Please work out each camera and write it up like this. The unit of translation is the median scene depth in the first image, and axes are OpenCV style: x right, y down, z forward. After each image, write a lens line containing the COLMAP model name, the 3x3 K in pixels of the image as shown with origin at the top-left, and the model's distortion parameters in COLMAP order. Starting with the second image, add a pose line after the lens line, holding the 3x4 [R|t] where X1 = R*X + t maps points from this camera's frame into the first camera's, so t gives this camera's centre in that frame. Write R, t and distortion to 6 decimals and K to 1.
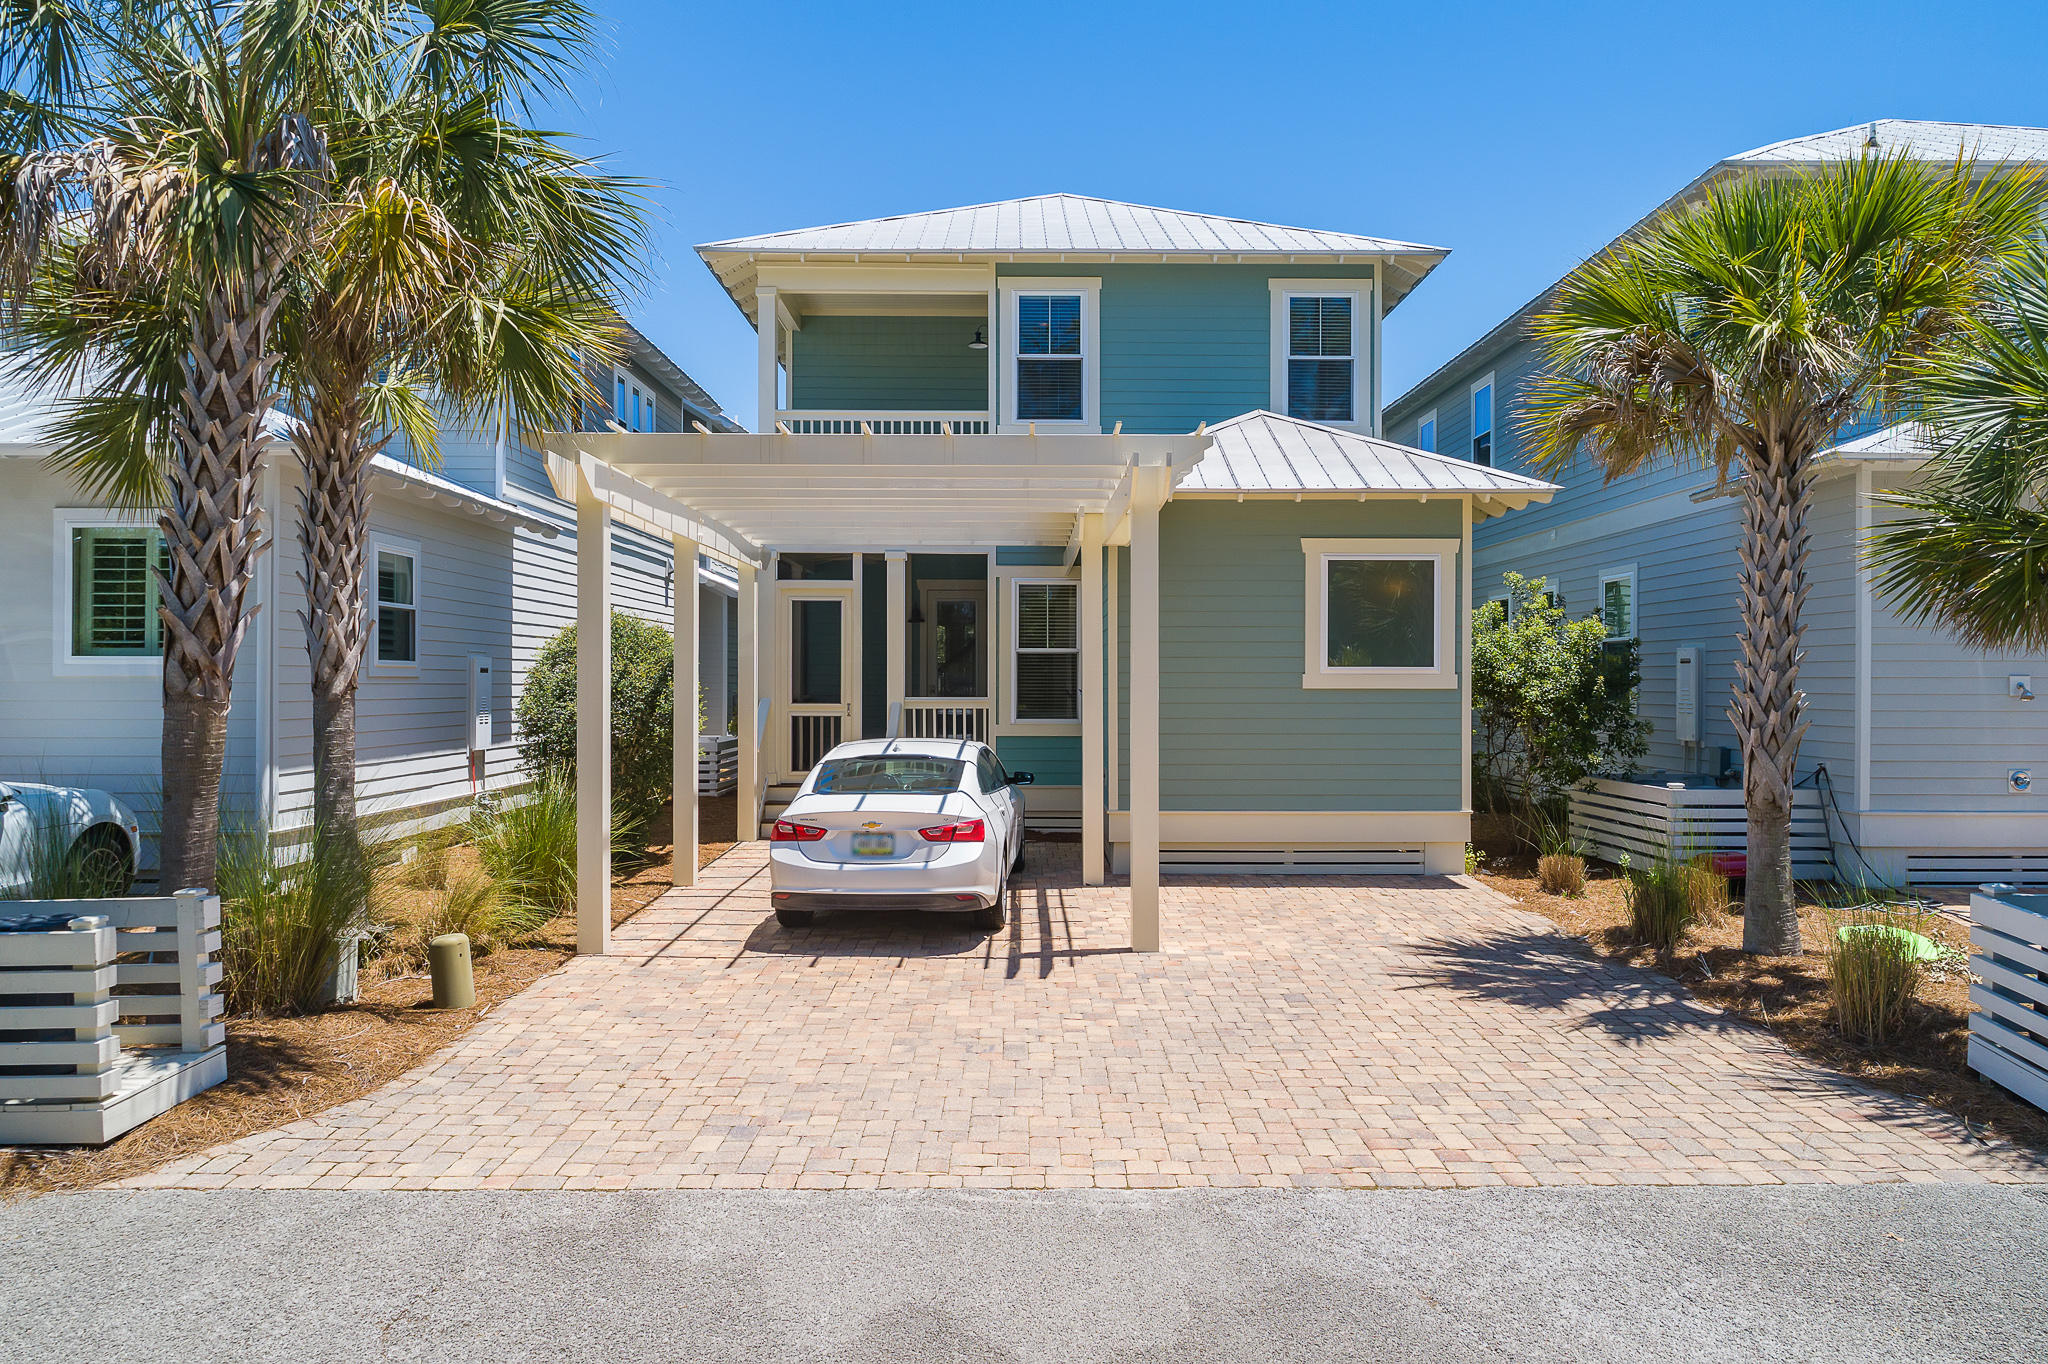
lens RADIAL K [[1374.6, 0, 1028.9], [0, 1374.6, 681.2], [0, 0, 1]] dist [-0.002145, 0.005892]
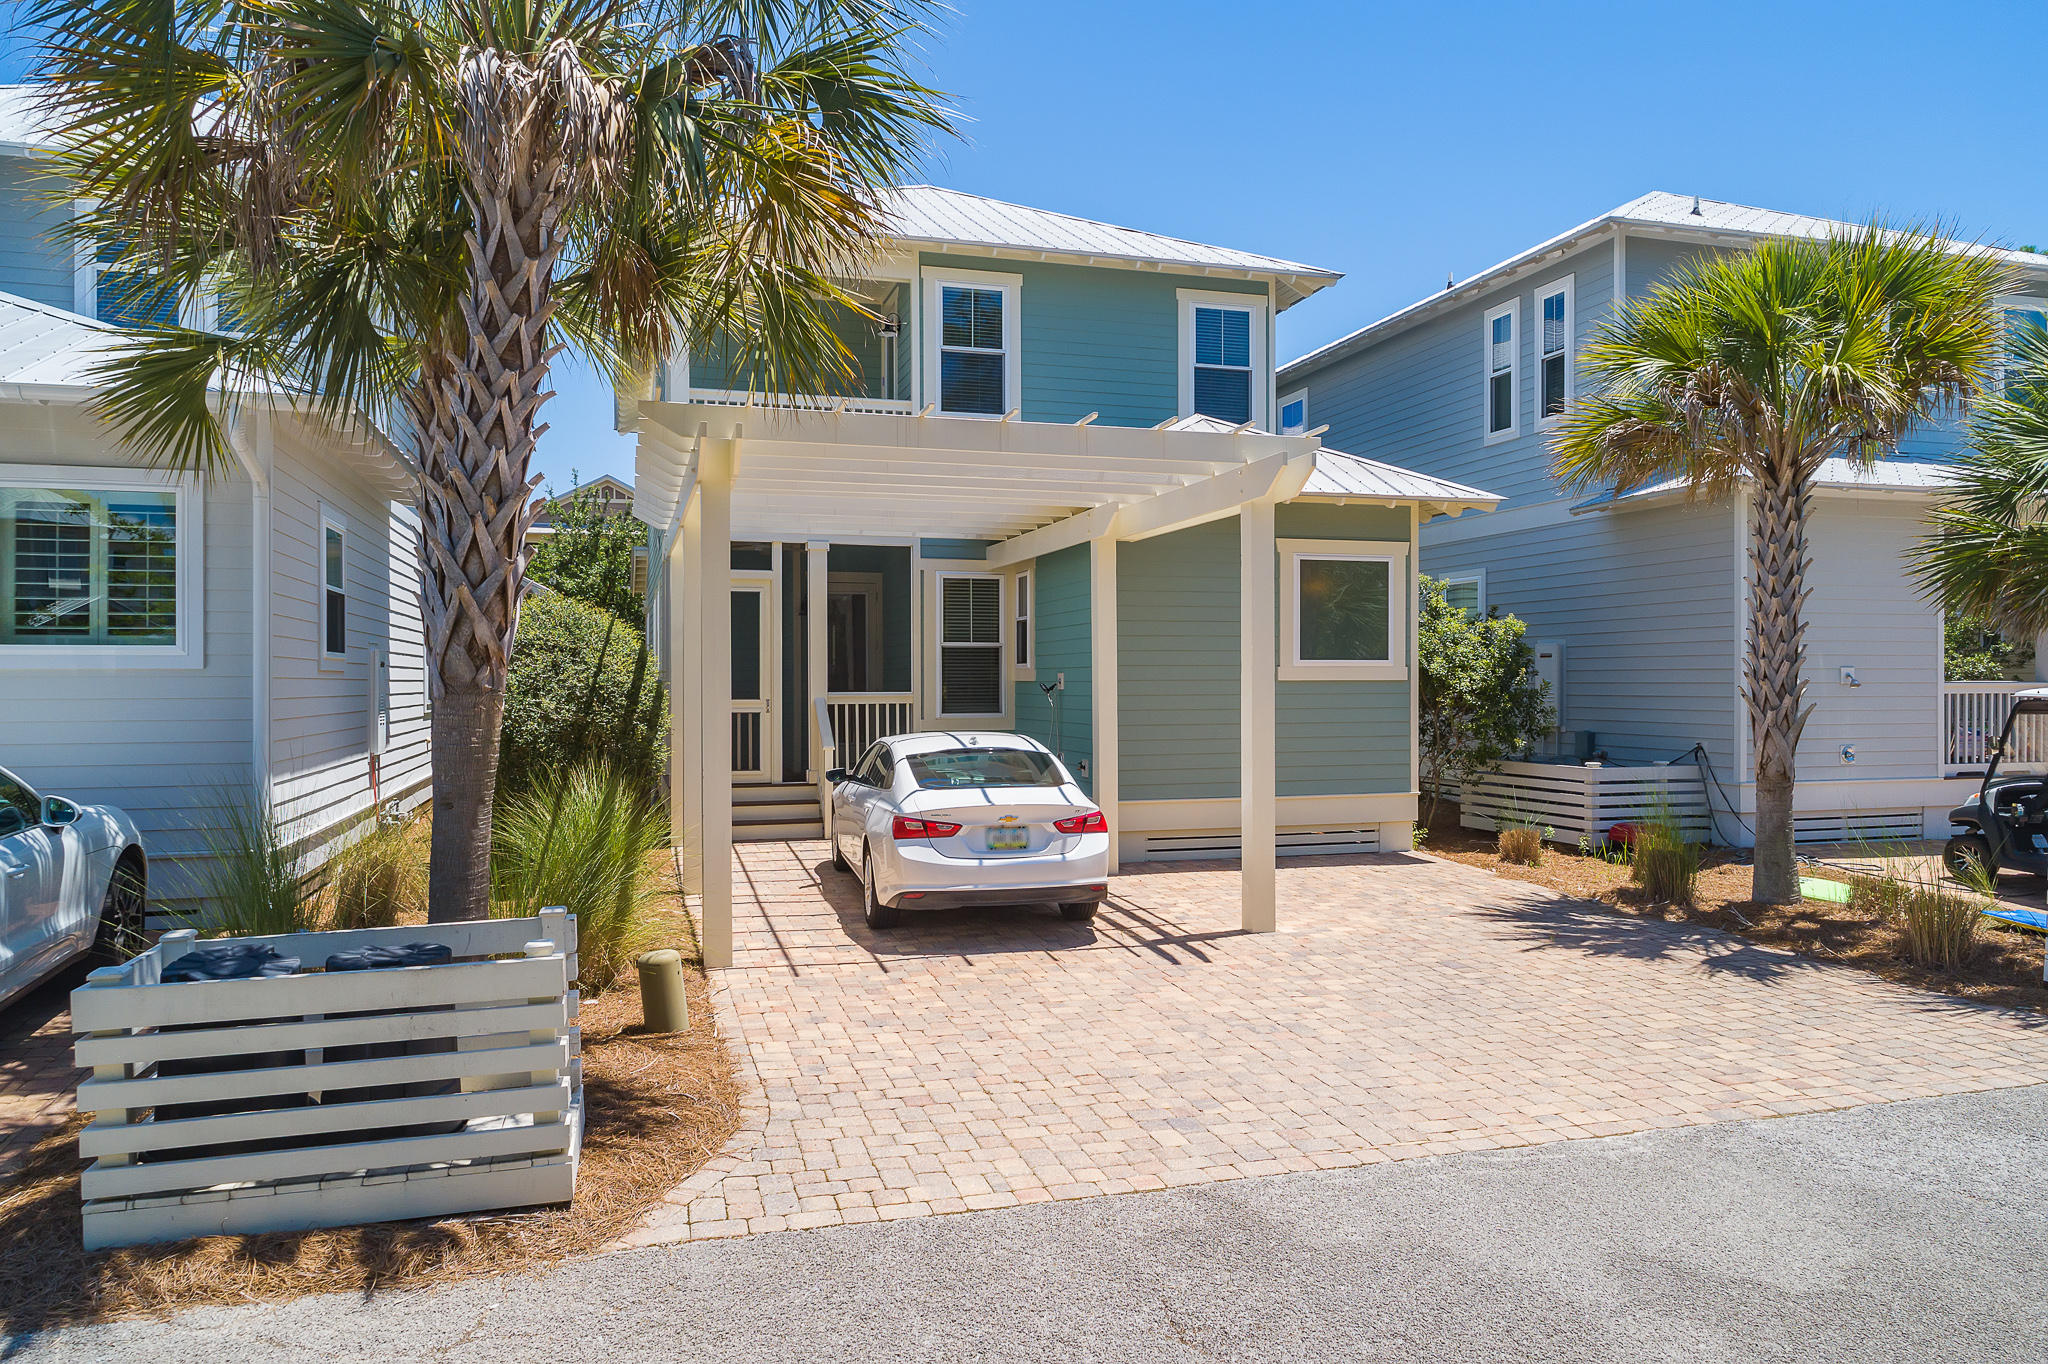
lens RADIAL K [[1374.6, 0, 1028.9], [0, 1374.6, 681.2], [0, 0, 1]] dist [-0.002145, 0.005892]
pose [[0.960239, -0.003823, 0.279155, -0.376348], [0.003587, 0.999993, 0.001356, 0.005064], [-0.279158, -0.000301, 0.960245, 0.052327]]
